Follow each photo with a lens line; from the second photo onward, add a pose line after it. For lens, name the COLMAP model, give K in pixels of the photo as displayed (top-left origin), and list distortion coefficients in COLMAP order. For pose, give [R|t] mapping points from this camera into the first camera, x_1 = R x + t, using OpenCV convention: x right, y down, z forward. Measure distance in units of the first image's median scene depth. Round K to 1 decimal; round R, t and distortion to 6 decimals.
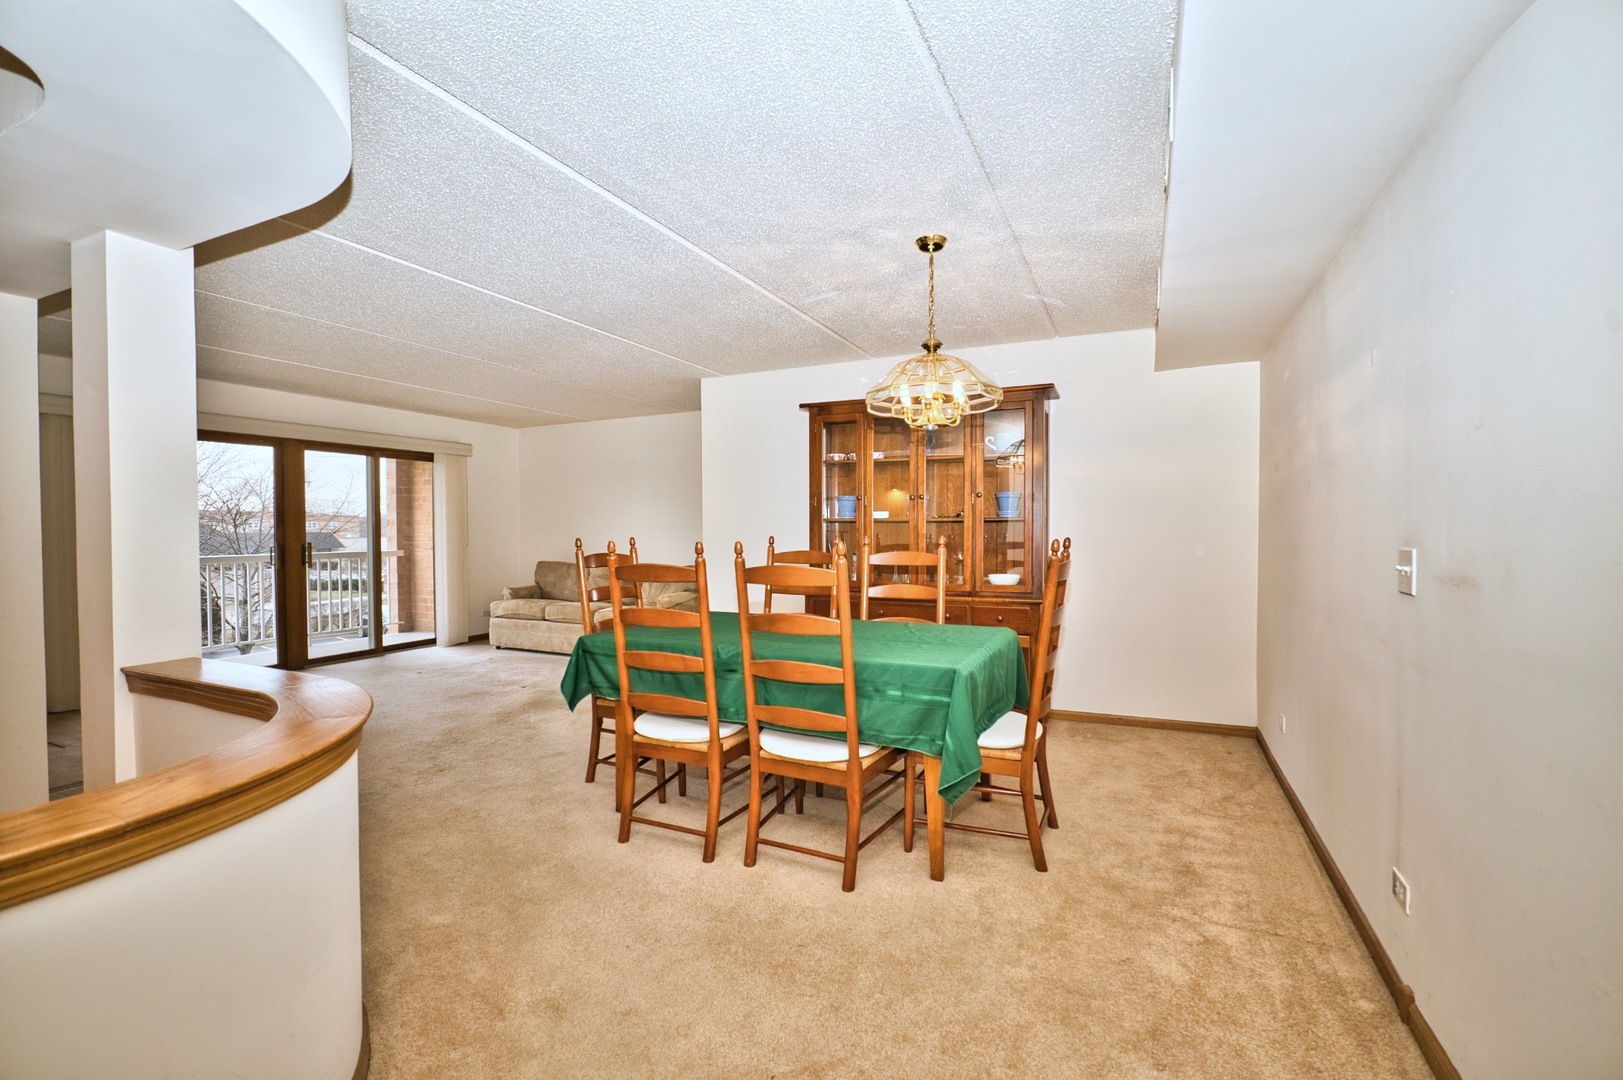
lens RADIAL K [[701.4, 0, 811.7], [0, 701.4, 540.3], [0, 0, 1]] dist [-0.017588, 0.002280]
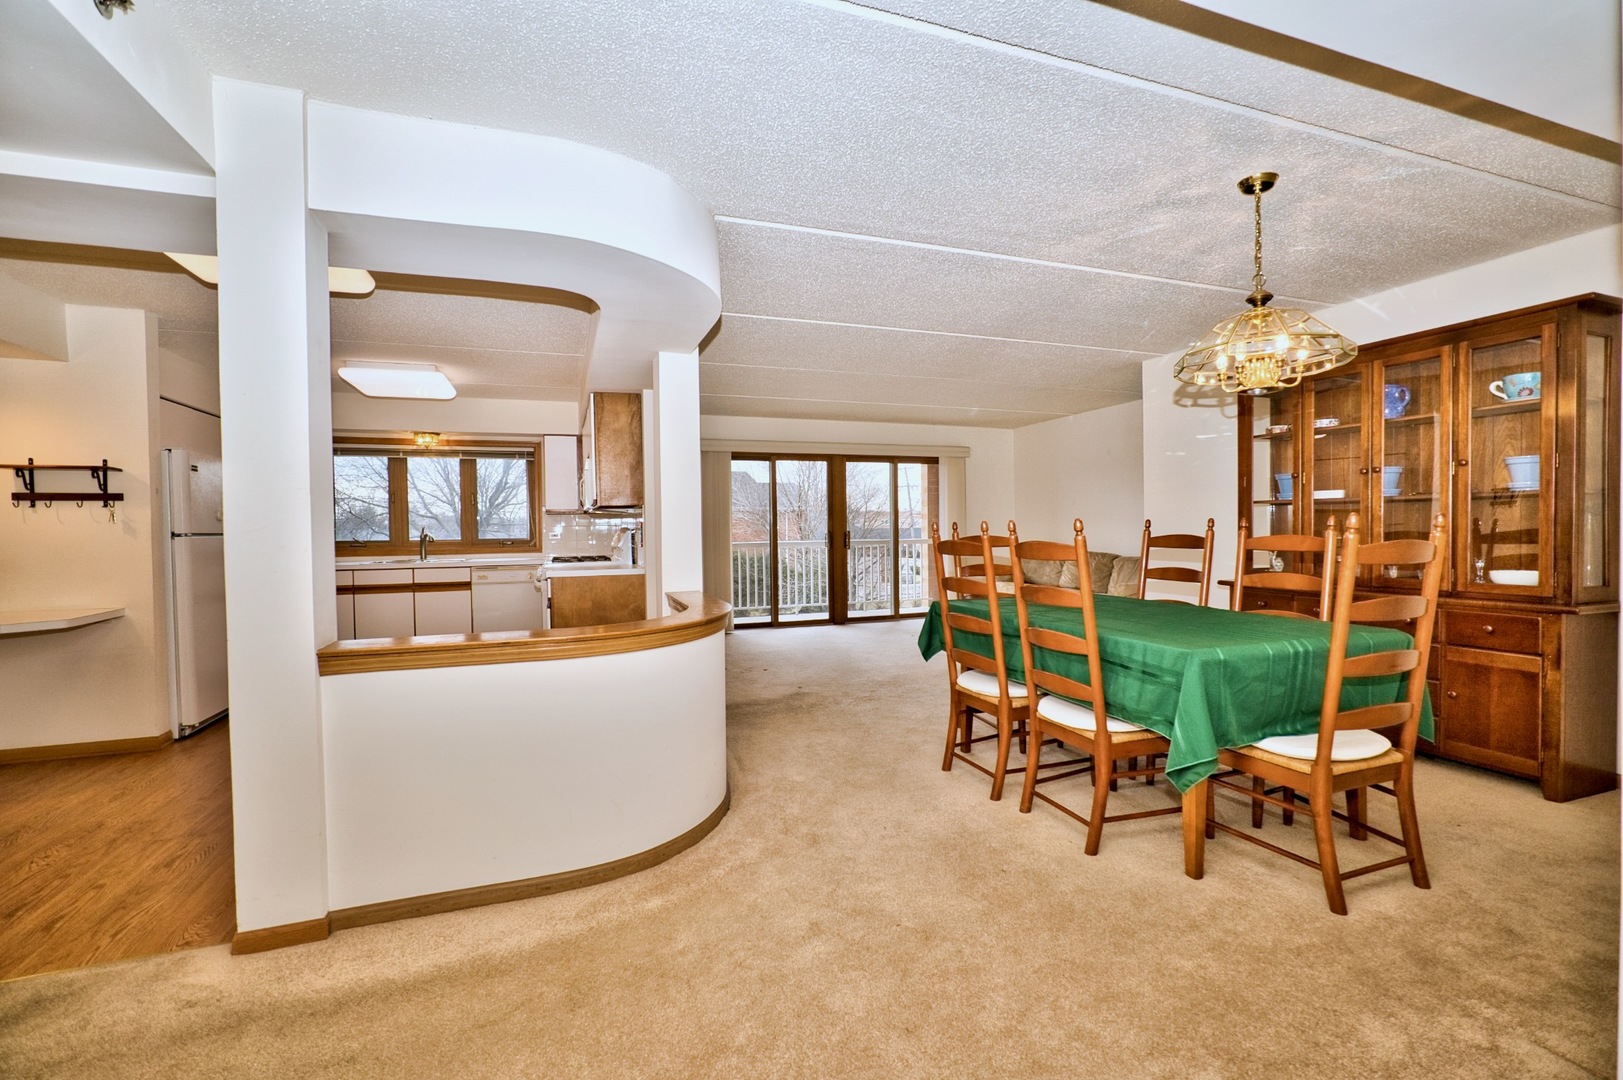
lens RADIAL K [[701.4, 0, 812.5], [0, 701.4, 539.0], [0, 0, 1]] dist [-0.017588, 0.002280]
pose [[0.709998, 0.007869, -0.704159, 0.415341], [-0.004311, 0.999967, 0.006829, 0.023059], [0.704190, -0.001813, 0.710009, -0.022945]]
